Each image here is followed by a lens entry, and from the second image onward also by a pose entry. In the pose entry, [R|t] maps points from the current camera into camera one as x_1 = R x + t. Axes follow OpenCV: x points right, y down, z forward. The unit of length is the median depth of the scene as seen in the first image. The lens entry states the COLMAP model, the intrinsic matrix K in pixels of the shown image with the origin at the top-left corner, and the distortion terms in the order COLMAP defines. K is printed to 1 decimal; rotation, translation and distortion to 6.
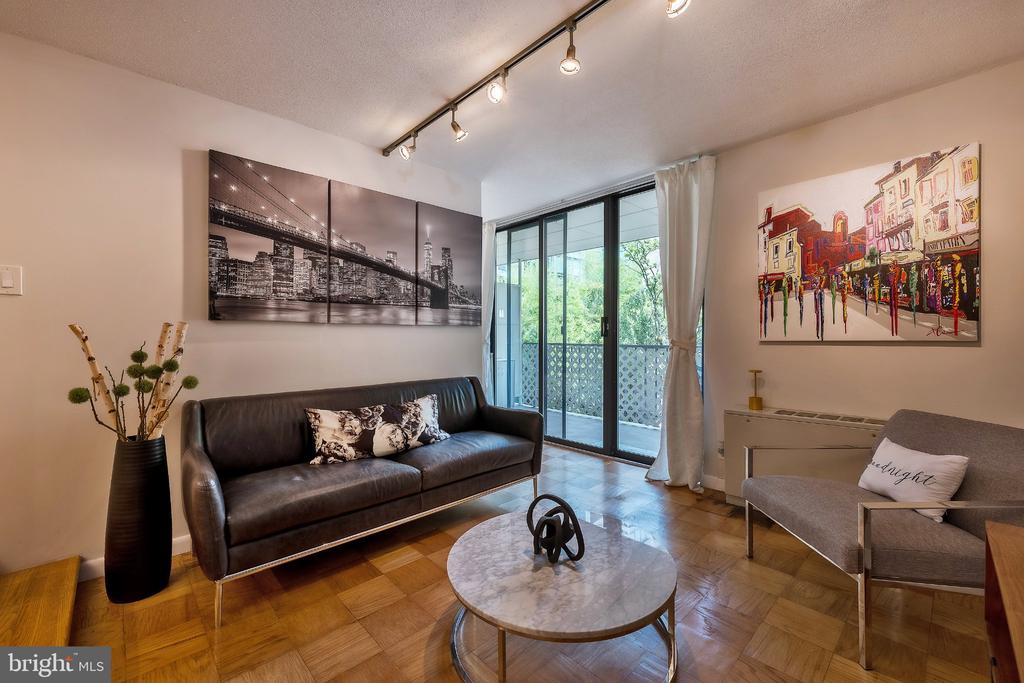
lens RADIAL K [[419.2, 0, 520.7], [0, 419.2, 343.3], [0, 0, 1]] dist [-0.002577, -0.000039]
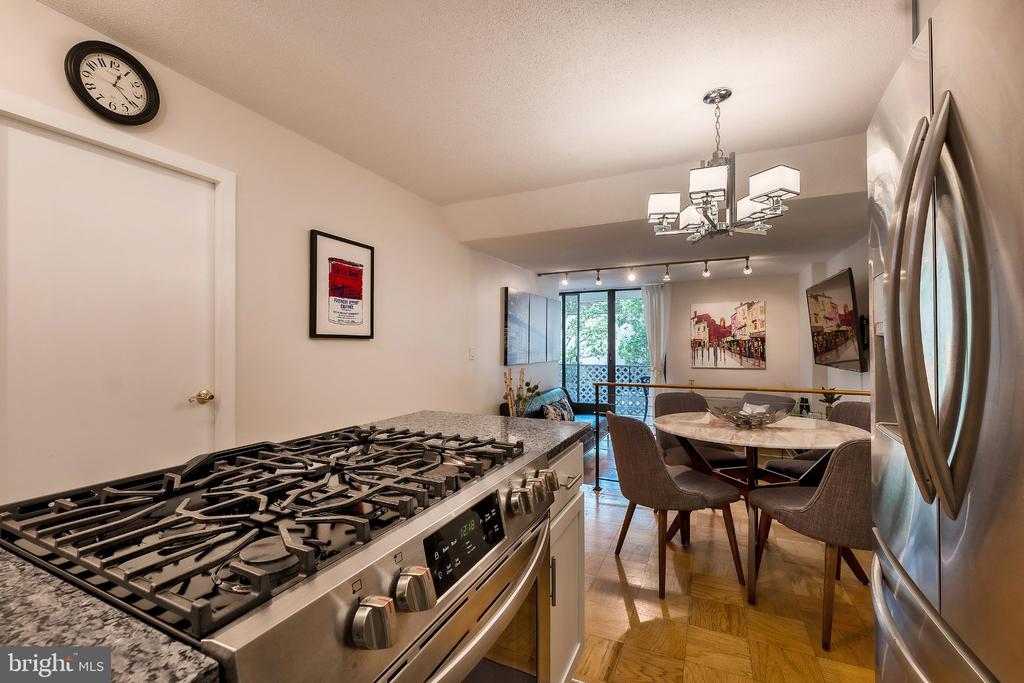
lens RADIAL K [[418.8, 0, 514.4], [0, 418.8, 339.0], [0, 0, 1]] dist [-0.002313, -0.000045]
pose [[0.933399, 0.003876, 0.358820, -1.324052], [0.006652, 0.999583, -0.028099, -0.115957], [-0.358779, 0.028615, 0.932984, -0.917396]]
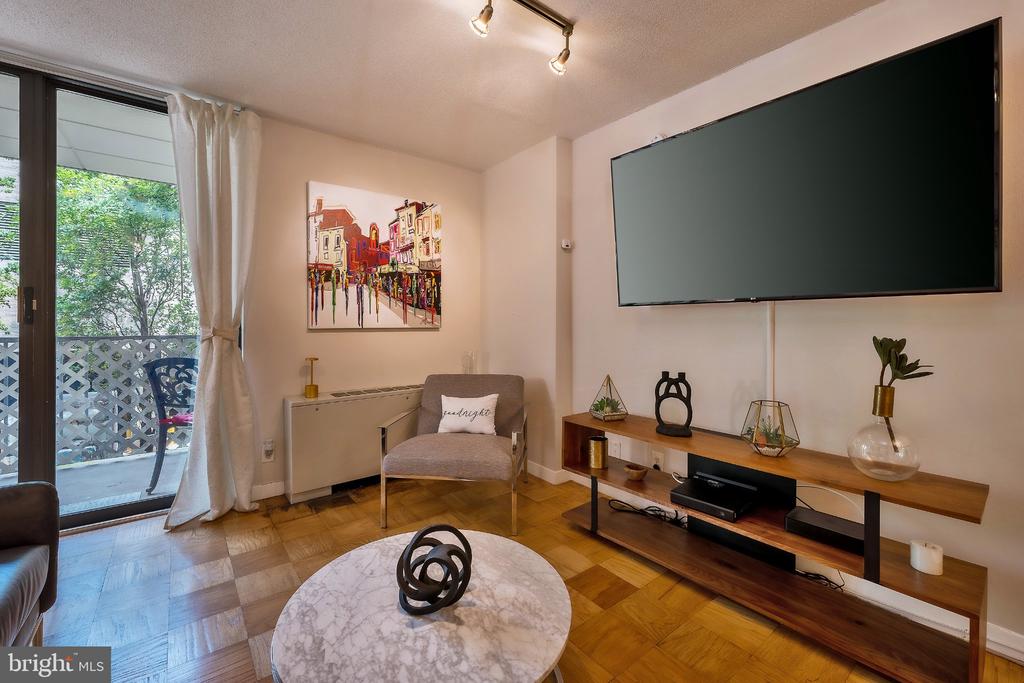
lens RADIAL K [[429.7, 0, 493.9], [0, 429.7, 327.0], [0, 0, 1]] dist [-0.000159, -0.000021]
pose [[0.123172, 0.000292, 0.992385, -0.439772], [0.012424, 0.999921, -0.001837, -0.002322], [-0.992308, 0.012556, 0.123159, 0.487709]]
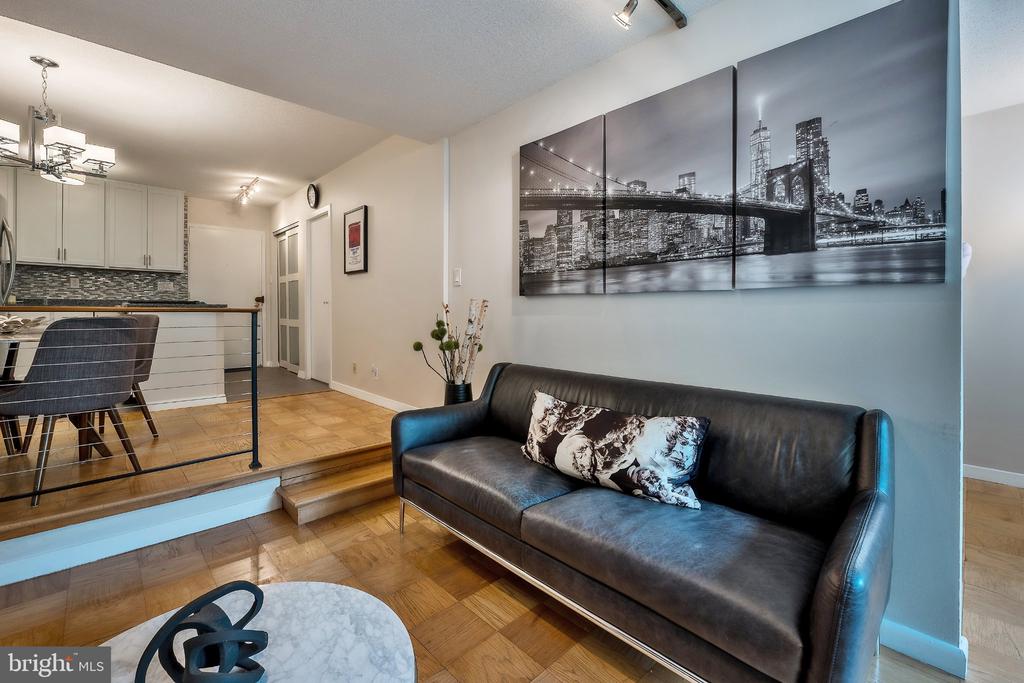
lens RADIAL K [[442.4, 0, 501.3], [0, 442.4, 314.9], [0, 0, 1]] dist [-0.002188, 0.000044]
pose [[-0.023082, 0.011694, -0.999665, 0.419273], [-0.015812, 0.999802, 0.012060, -0.015361], [0.999609, 0.016085, -0.022893, 0.874109]]
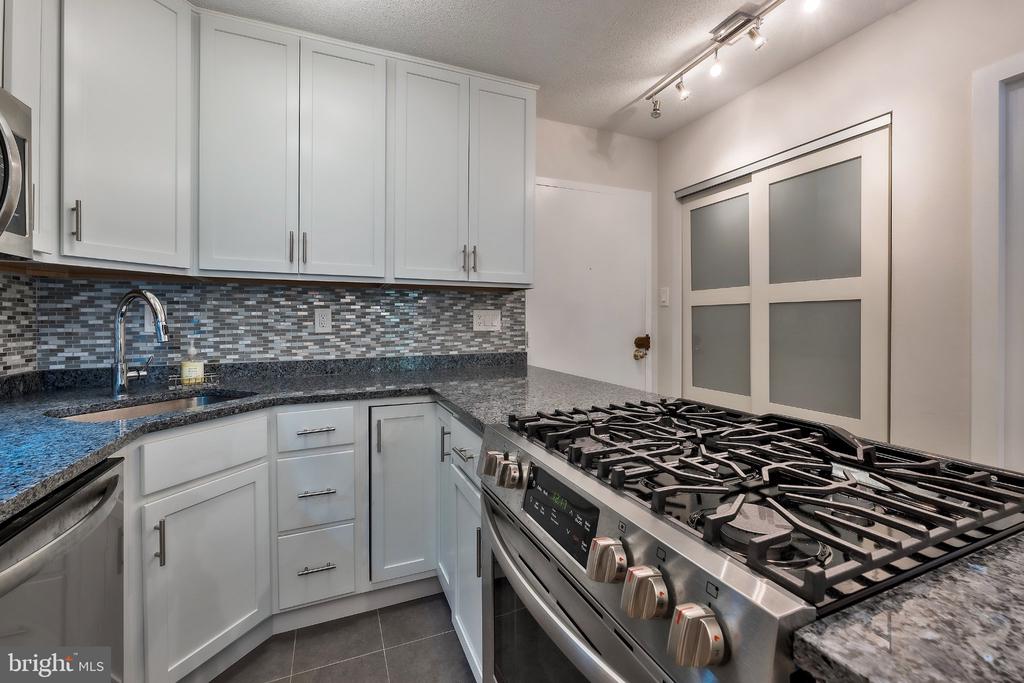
lens RADIAL K [[428.3, 0, 504.5], [0, 428.3, 319.1], [0, 0, 1]] dist [-0.000803, -0.000024]
pose [[-0.357830, 0.001067, -0.933786, -0.968221], [-0.007515, 0.999964, 0.004022, -0.118230], [0.933757, 0.008457, -0.357808, -0.562029]]
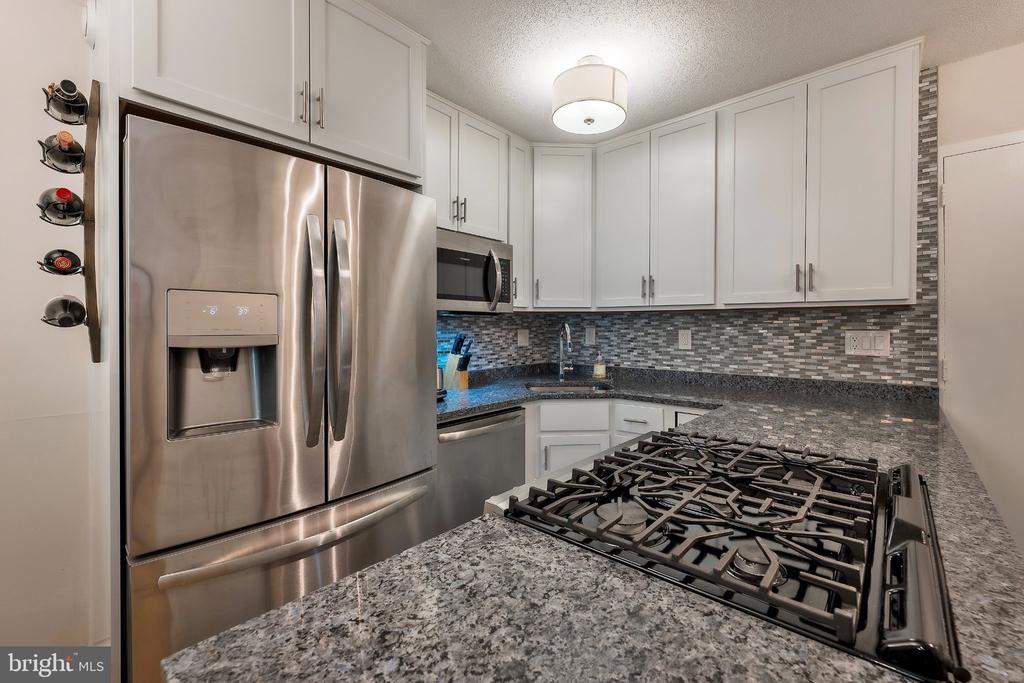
lens RADIAL K [[422.3, 0, 519.0], [0, 422.3, 332.8], [0, 0, 1]] dist [-0.001842, -0.000189]
pose [[-0.996148, 0.005178, -0.087536, -1.135028], [0.002969, 0.999674, 0.025355, -0.153354], [0.087639, 0.024997, -0.995839, -0.203950]]
